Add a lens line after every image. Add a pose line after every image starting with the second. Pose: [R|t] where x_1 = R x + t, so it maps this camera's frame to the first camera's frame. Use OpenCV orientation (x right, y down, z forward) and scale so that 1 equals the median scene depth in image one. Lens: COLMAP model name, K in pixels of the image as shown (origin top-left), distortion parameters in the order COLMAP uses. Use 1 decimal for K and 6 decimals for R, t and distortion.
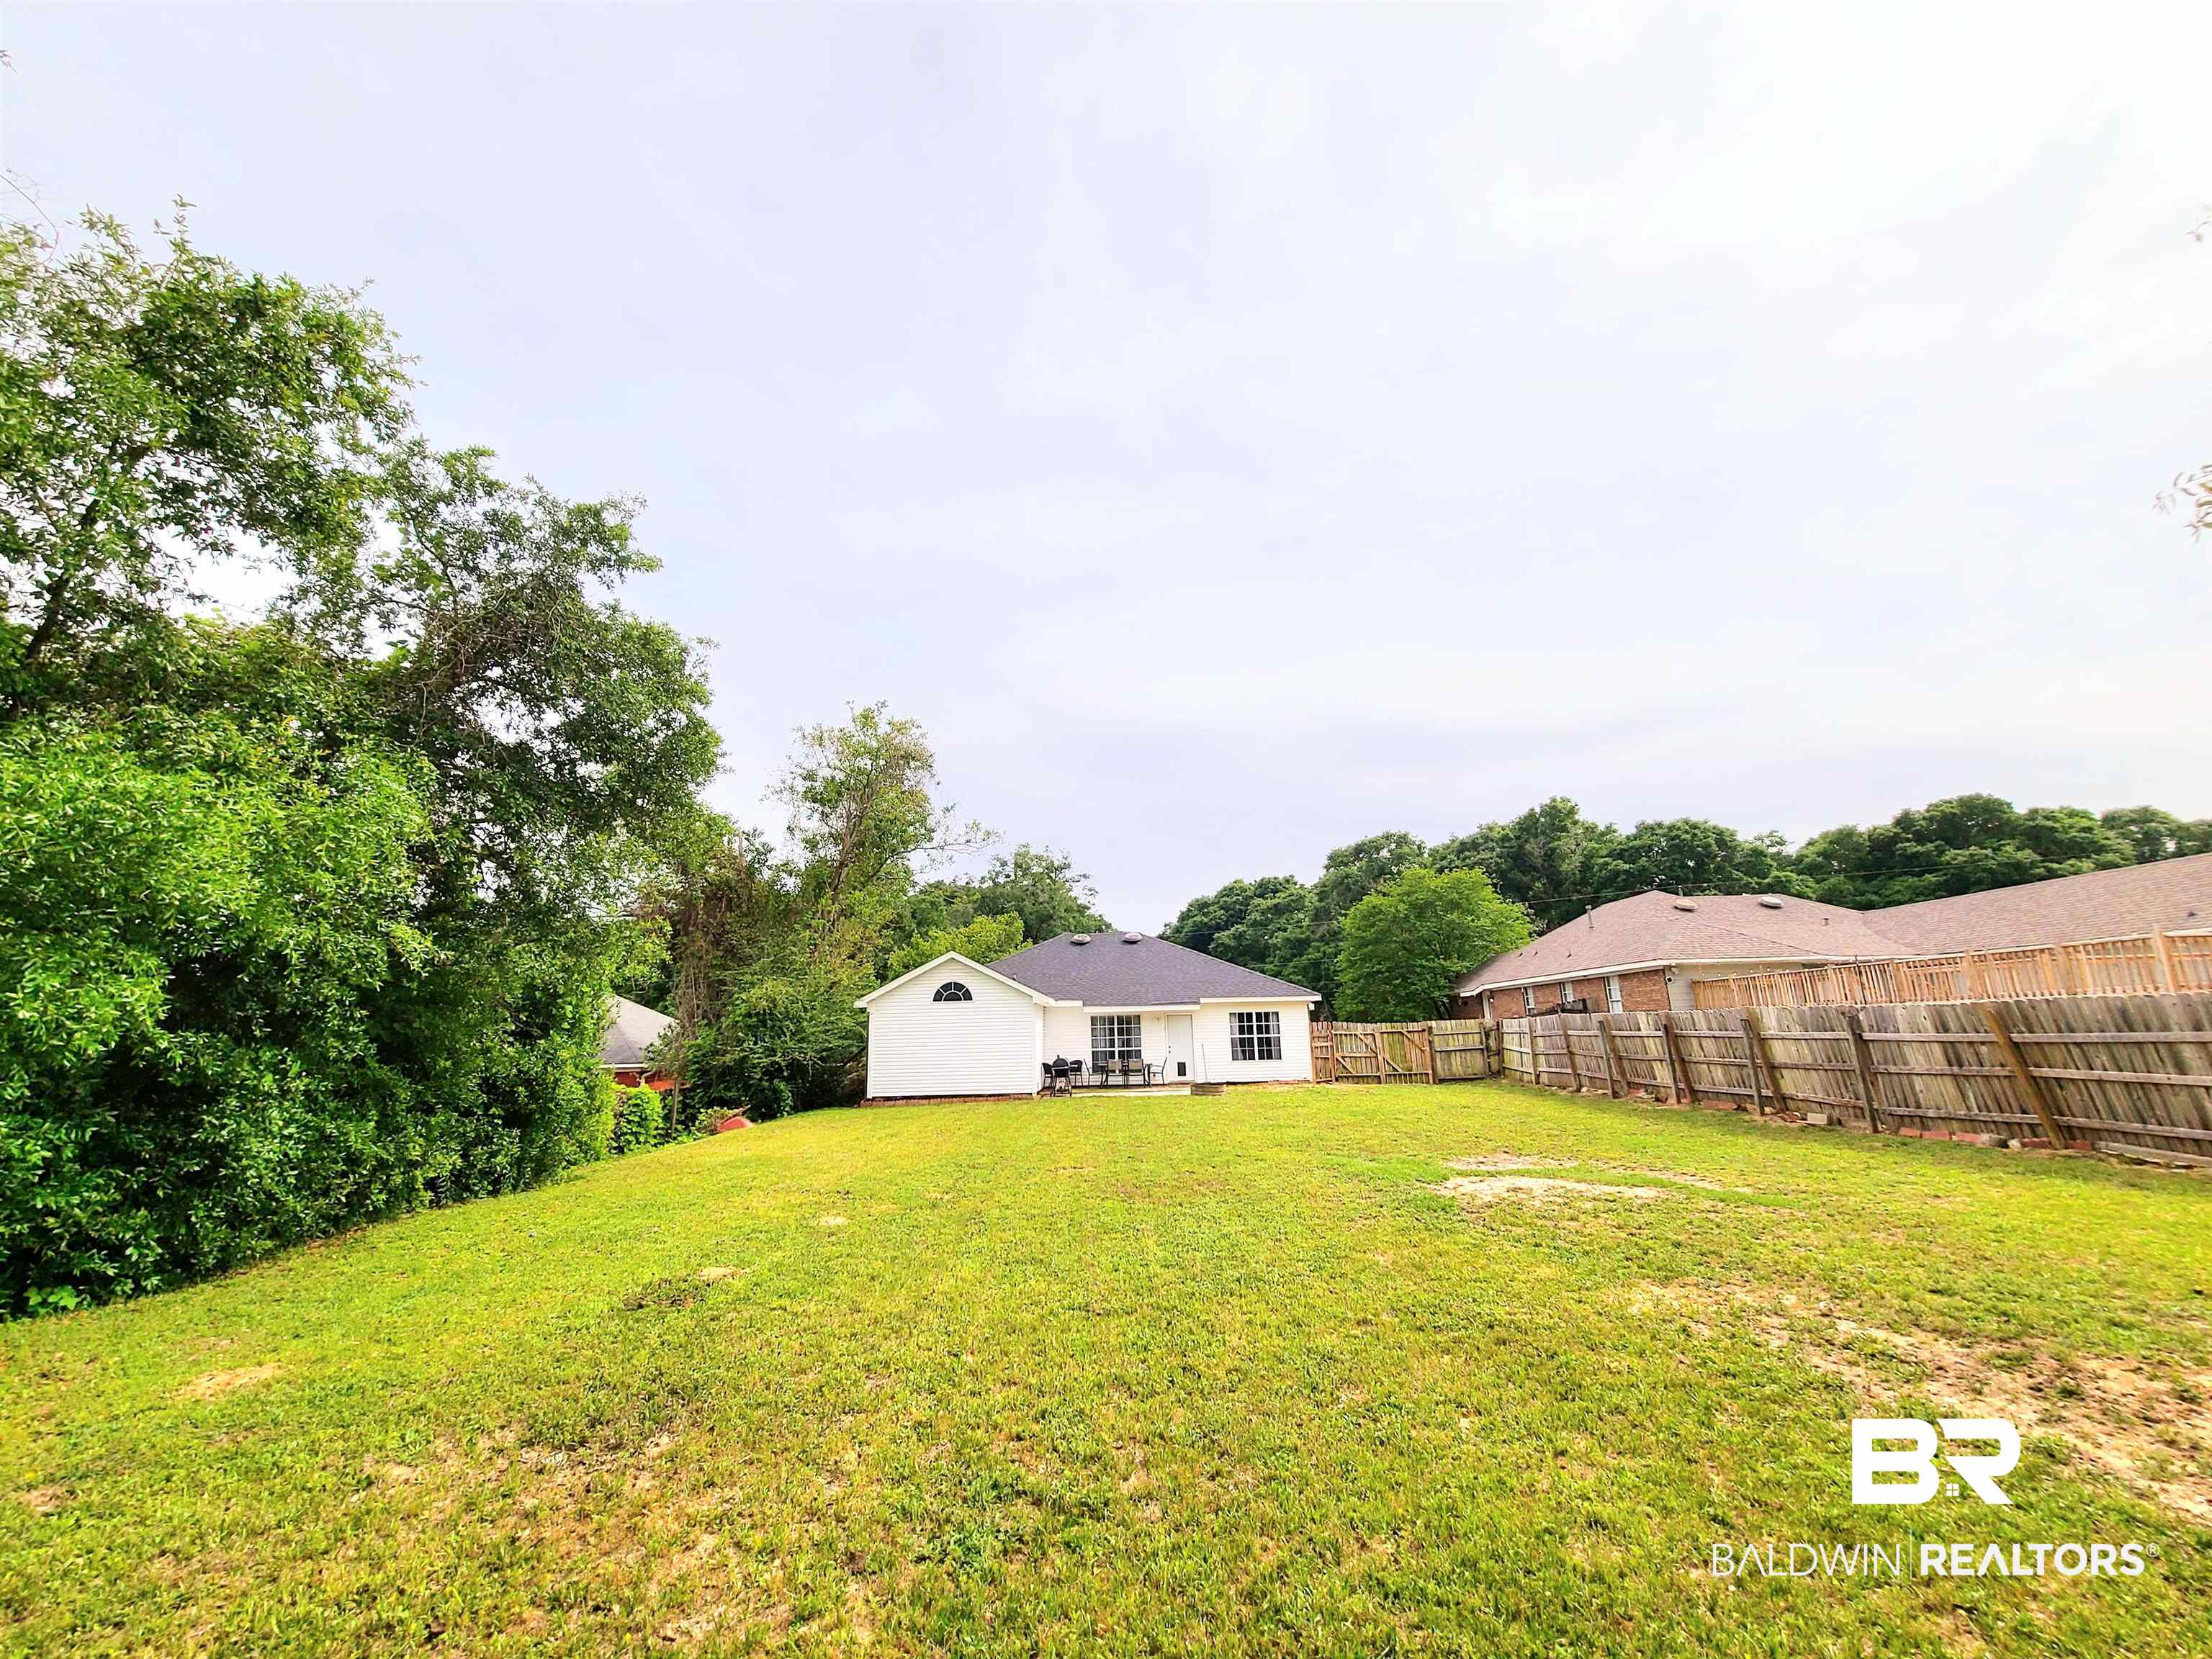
lens RADIAL K [[900.0, 0, 1099.8], [0, 900.0, 822.5], [0, 0, 1]] dist [0.000367, -0.000206]
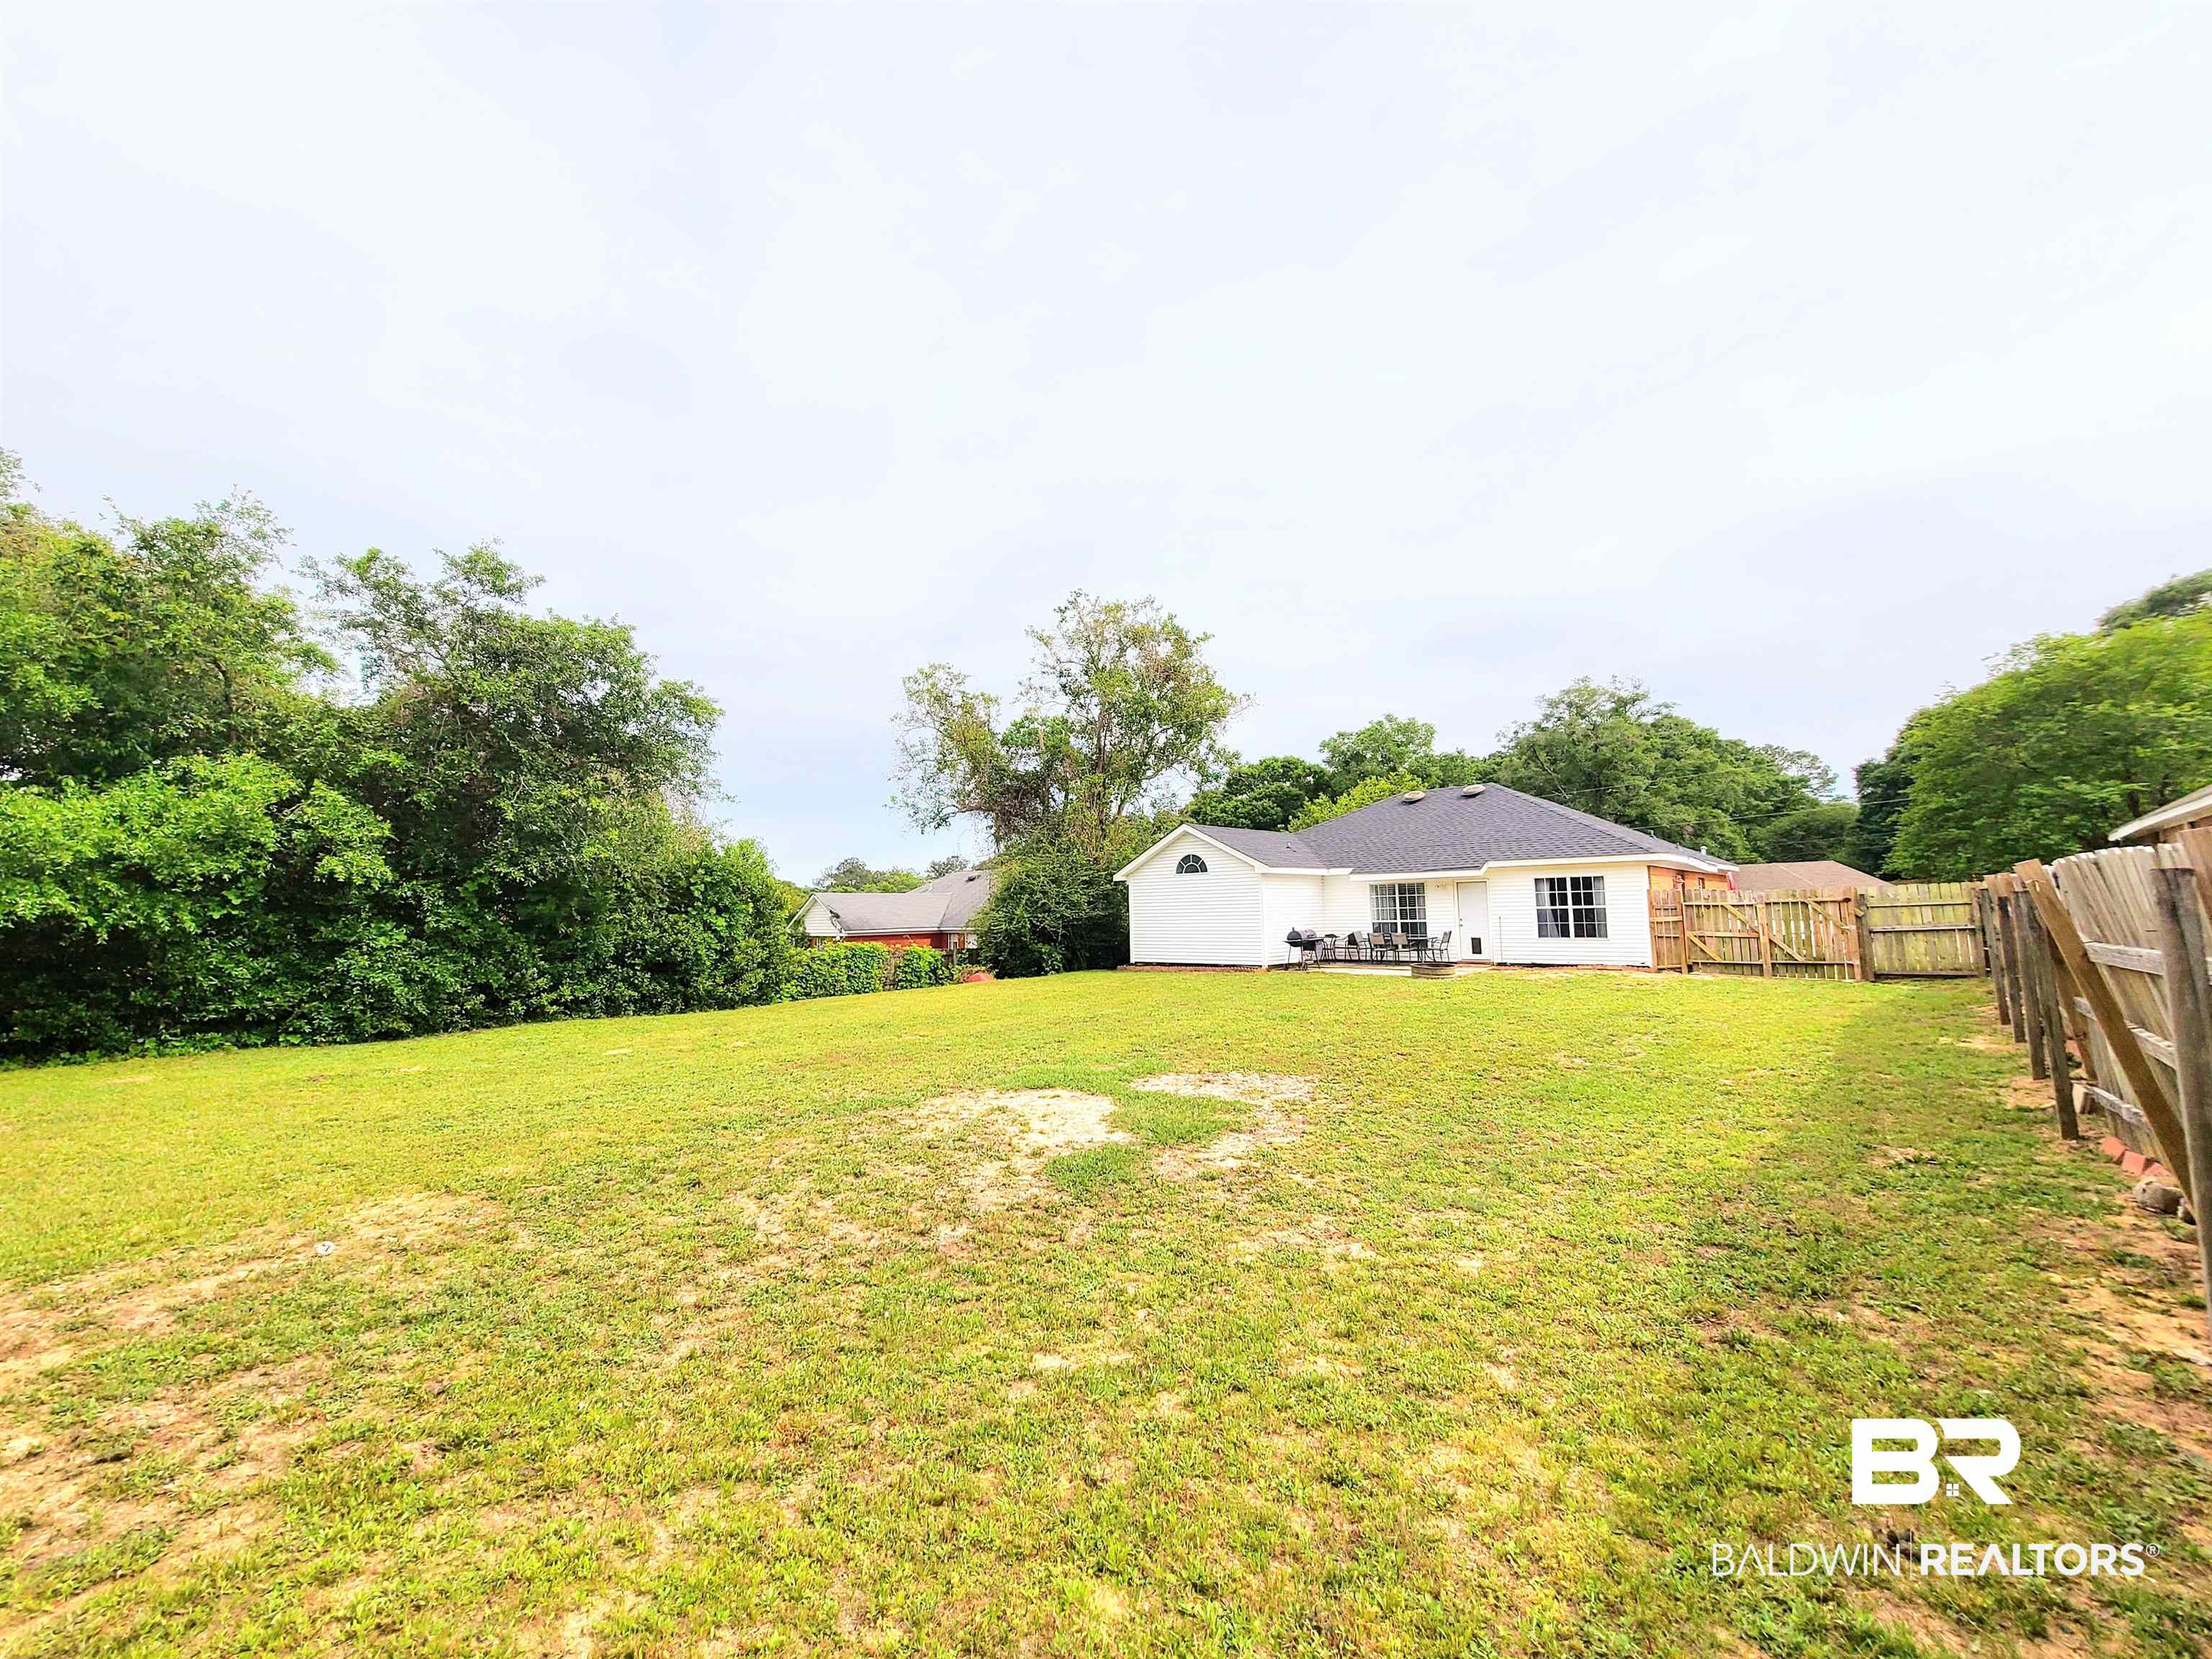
lens RADIAL K [[900.0, 0, 1099.8], [0, 900.0, 822.5], [0, 0, 1]] dist [0.000367, -0.000206]
pose [[0.750878, -0.057460, -0.657937, 0.385050], [0.154919, 0.983737, 0.090889, 0.031980], [0.642014, -0.170173, 0.747568, 0.172342]]
